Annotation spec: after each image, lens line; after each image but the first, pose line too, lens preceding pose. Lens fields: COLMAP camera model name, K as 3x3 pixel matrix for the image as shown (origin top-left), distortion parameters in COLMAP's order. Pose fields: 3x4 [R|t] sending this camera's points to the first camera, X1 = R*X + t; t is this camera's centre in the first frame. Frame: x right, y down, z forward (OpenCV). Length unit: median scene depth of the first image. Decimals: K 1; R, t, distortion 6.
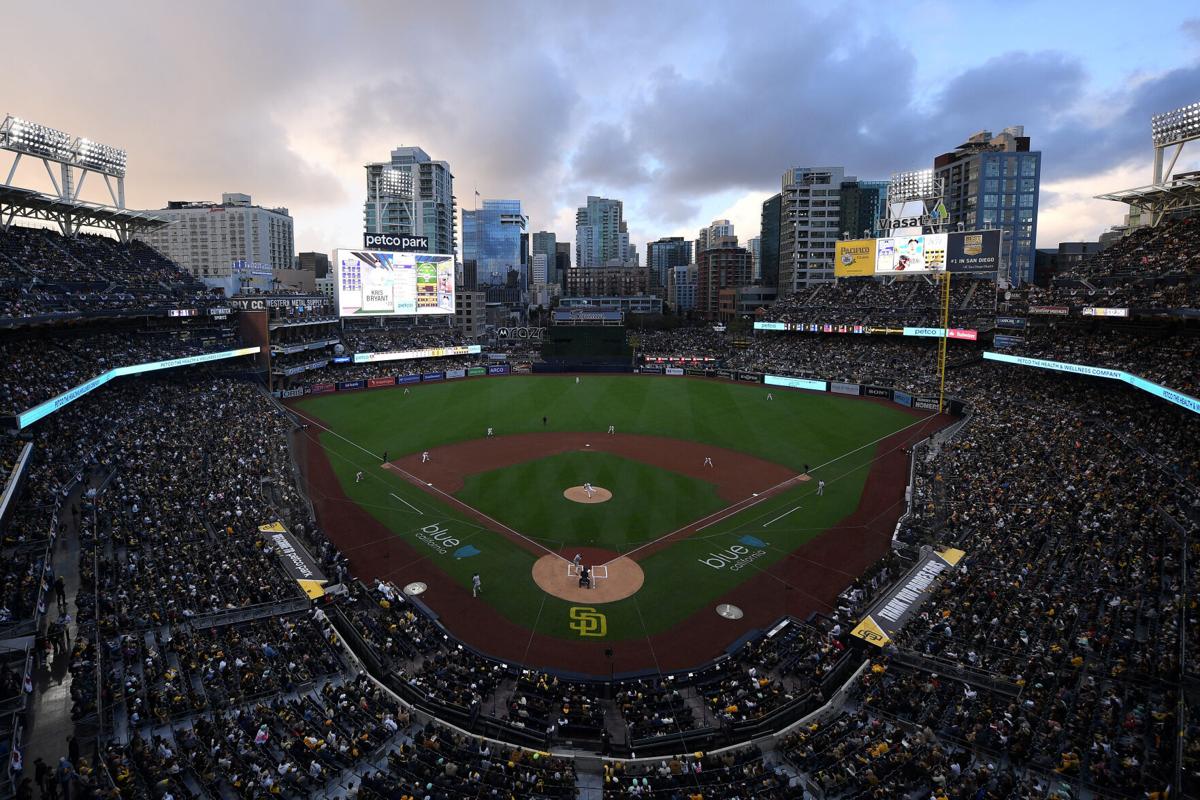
lens RADIAL K [[542.7, 0, 531.5], [0, 542.7, 351.1], [0, 0, 1]] dist [-0.010761, -0.001071]
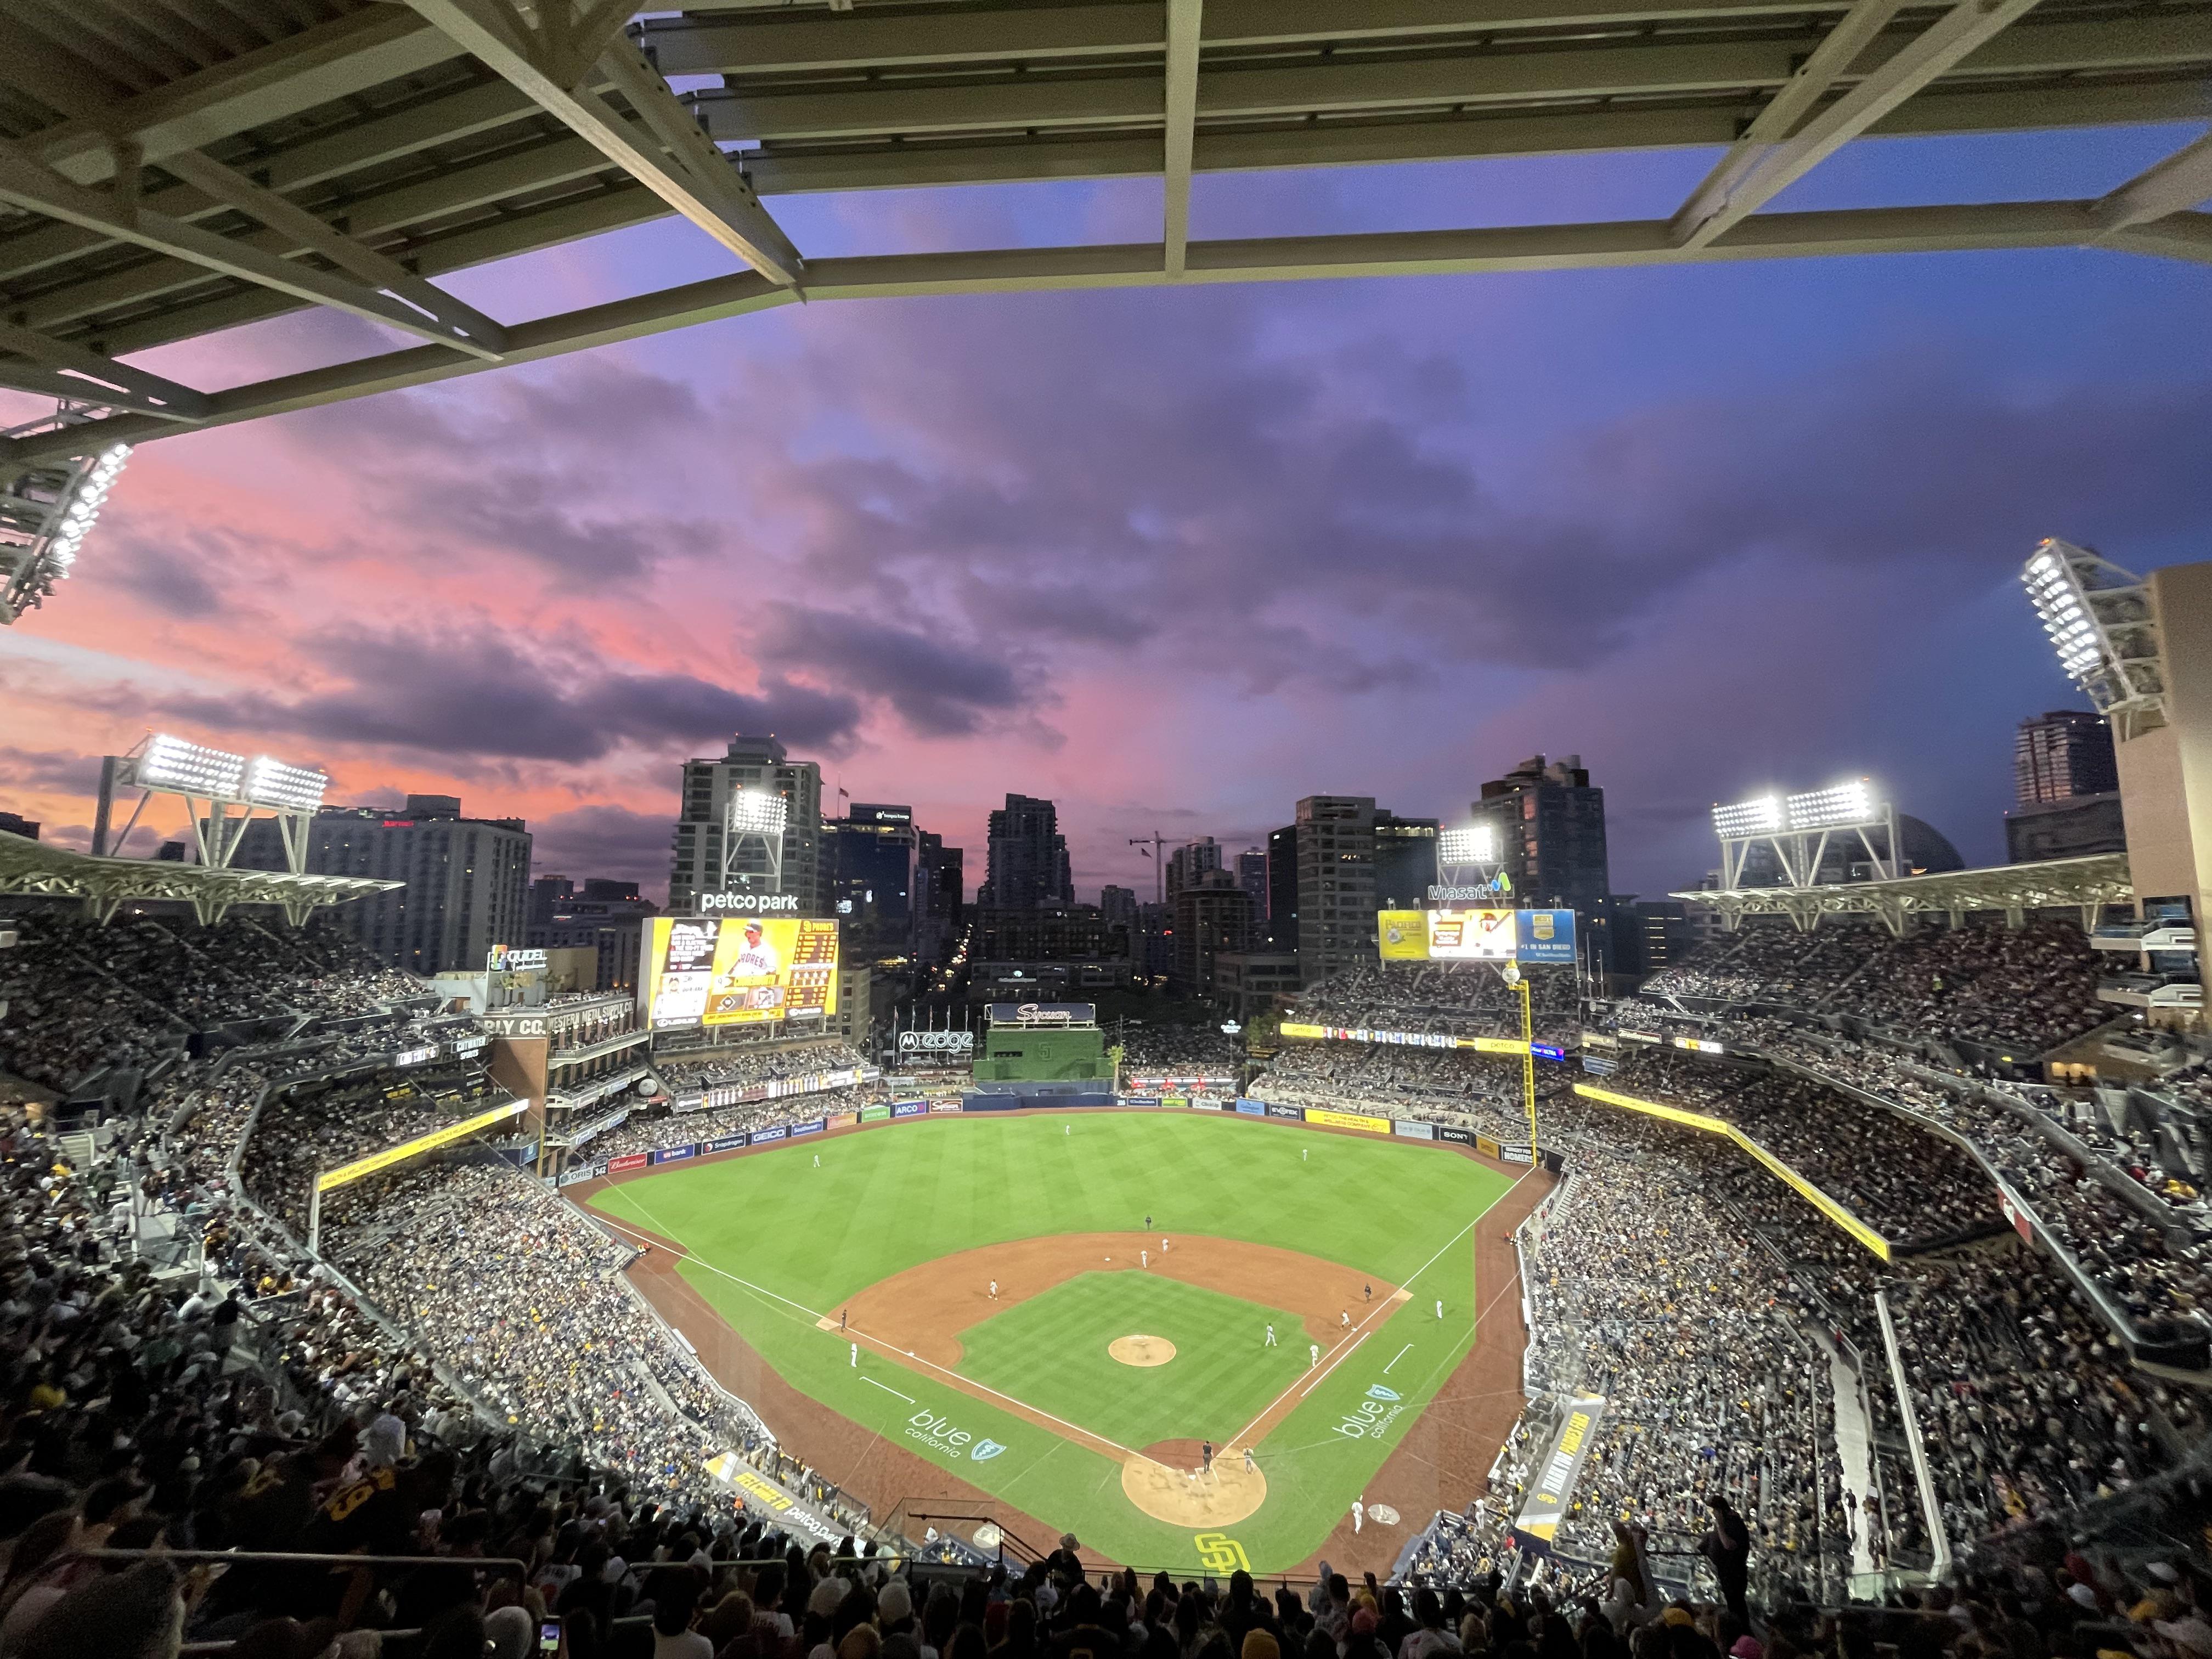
lens RADIAL K [[895.3, 0, 1099.4], [0, 895.3, 836.8], [0, 0, 1]] dist [-0.000077, 0.000126]
pose [[0.972959, 0.035223, 0.228276, -0.080188], [0.011391, 0.979784, -0.199732, -0.054480], [-0.230697, 0.196932, 0.952889, -0.084692]]
